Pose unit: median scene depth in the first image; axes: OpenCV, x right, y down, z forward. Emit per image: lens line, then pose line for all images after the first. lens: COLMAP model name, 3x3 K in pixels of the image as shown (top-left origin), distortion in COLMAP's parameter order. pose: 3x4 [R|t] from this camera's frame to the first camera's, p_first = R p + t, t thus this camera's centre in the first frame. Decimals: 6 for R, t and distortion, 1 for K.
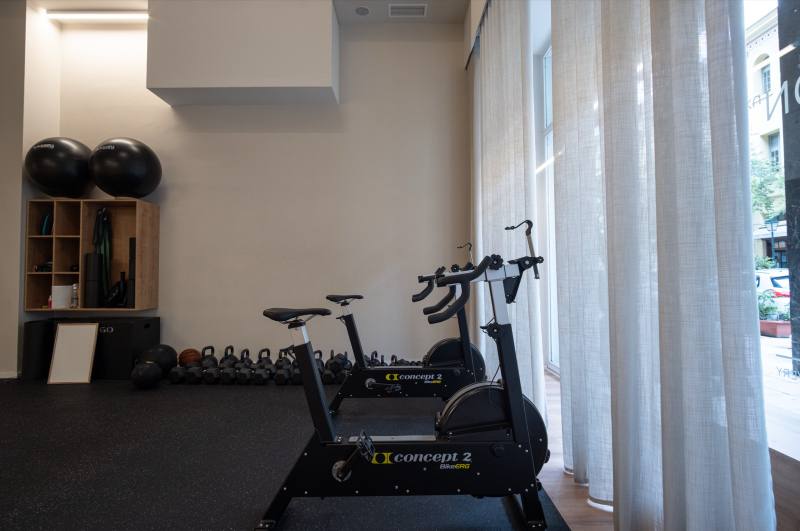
lens RADIAL K [[415.0, 0, 400.3], [0, 415.0, 261.3], [0, 0, 1]] dist [-0.003437, -0.000506]
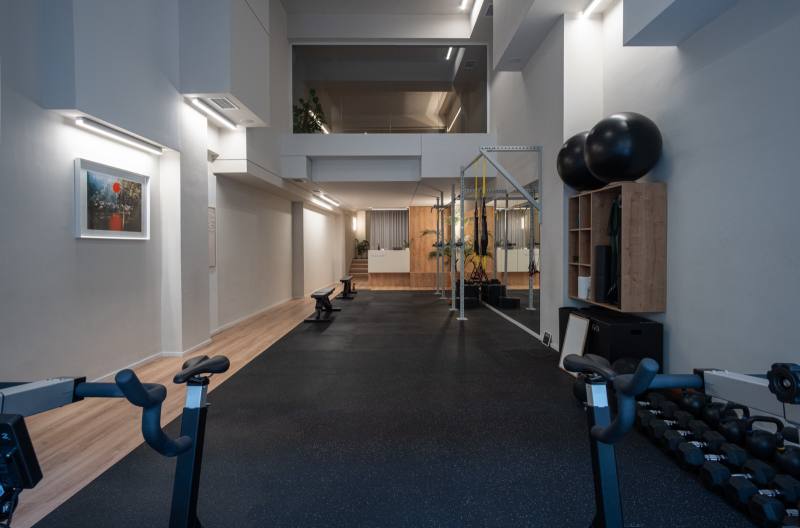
lens RADIAL K [[417.3, 0, 402.0], [0, 417.3, 259.9], [0, 0, 1]] dist [0.006505, 0.000381]
pose [[0.023354, 0.038528, -0.998985, 0.219040], [0.037688, 0.998513, 0.039390, -0.040954], [0.999017, -0.038569, 0.021868, 0.510732]]
